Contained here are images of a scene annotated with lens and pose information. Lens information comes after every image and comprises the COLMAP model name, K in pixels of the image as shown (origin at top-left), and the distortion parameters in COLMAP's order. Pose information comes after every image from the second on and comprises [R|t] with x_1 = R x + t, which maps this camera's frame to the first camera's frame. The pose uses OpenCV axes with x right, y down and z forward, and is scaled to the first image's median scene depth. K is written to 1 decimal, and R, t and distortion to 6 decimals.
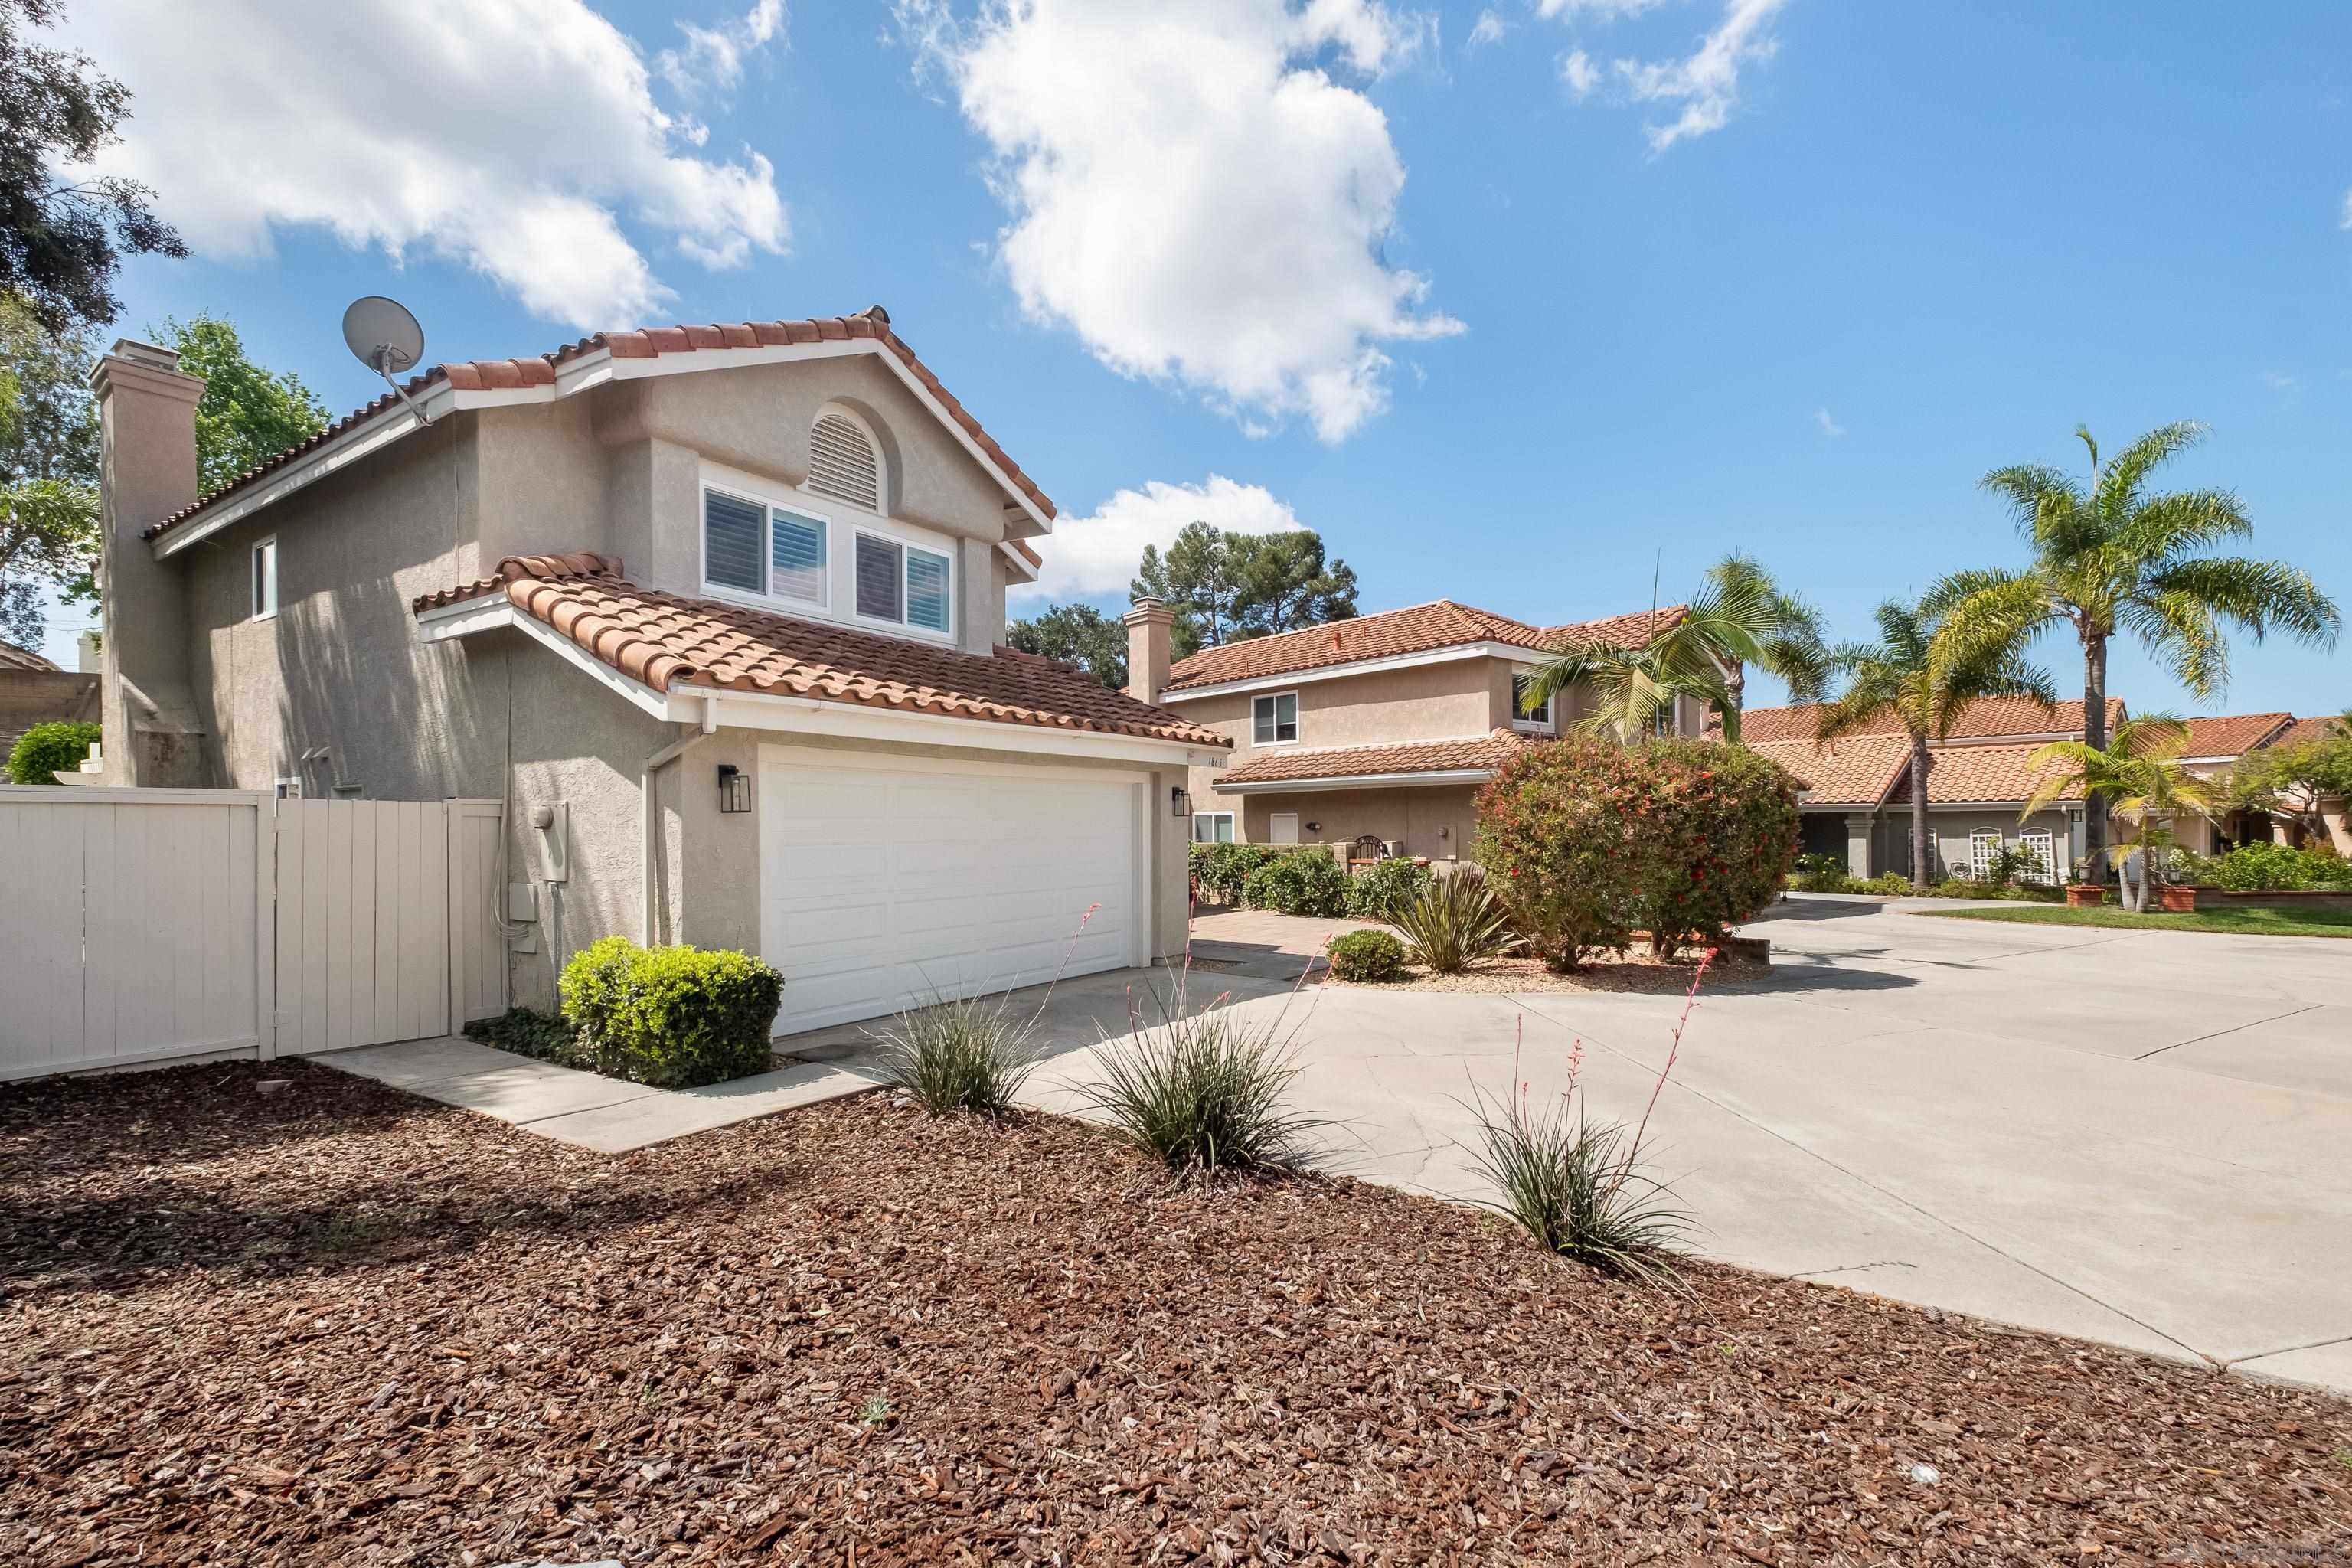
lens RADIAL K [[1034.1, 0, 1174.7], [0, 1034.1, 815.4], [0, 0, 1]] dist [-0.004908, -0.000148]
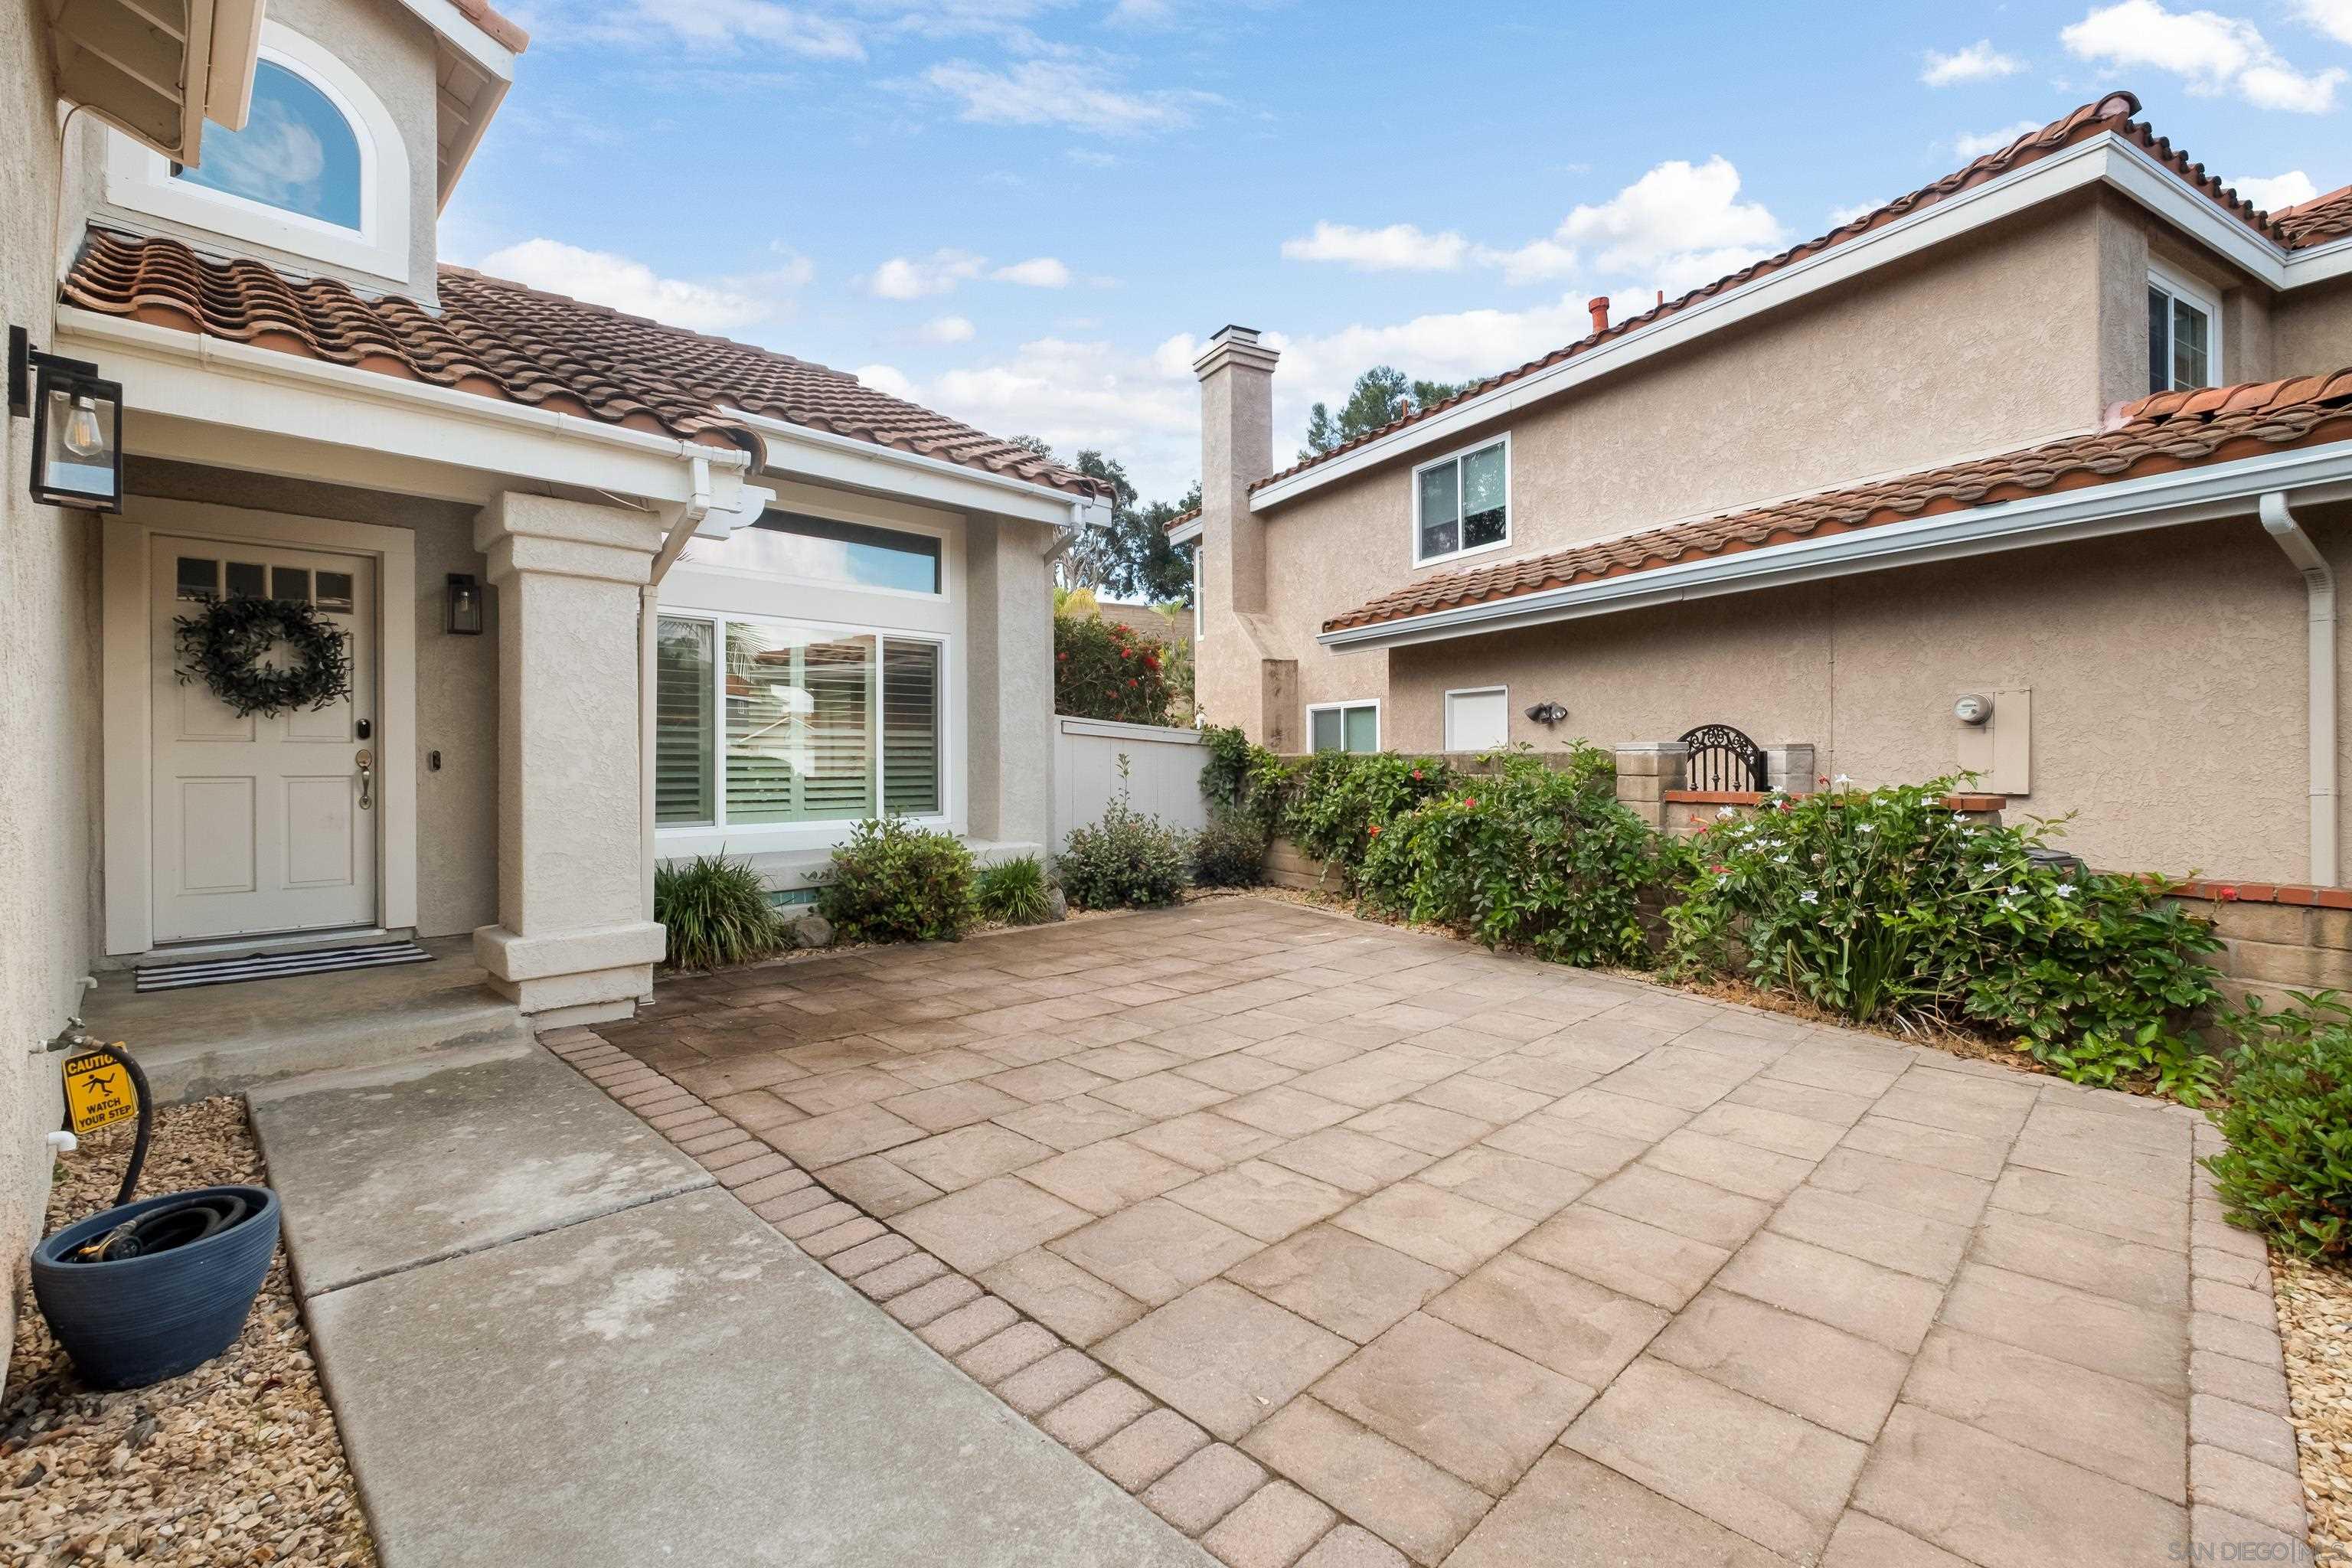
lens RADIAL K [[1015.8, 0, 1182.3], [0, 1015.8, 783.9], [0, 0, 1]] dist [-0.005003, 0.000070]
pose [[0.982179, 0.009269, -0.187719, 0.061596], [-0.003065, 0.999440, 0.033312, 0.024012], [0.187923, -0.032143, 0.981658, 0.525230]]
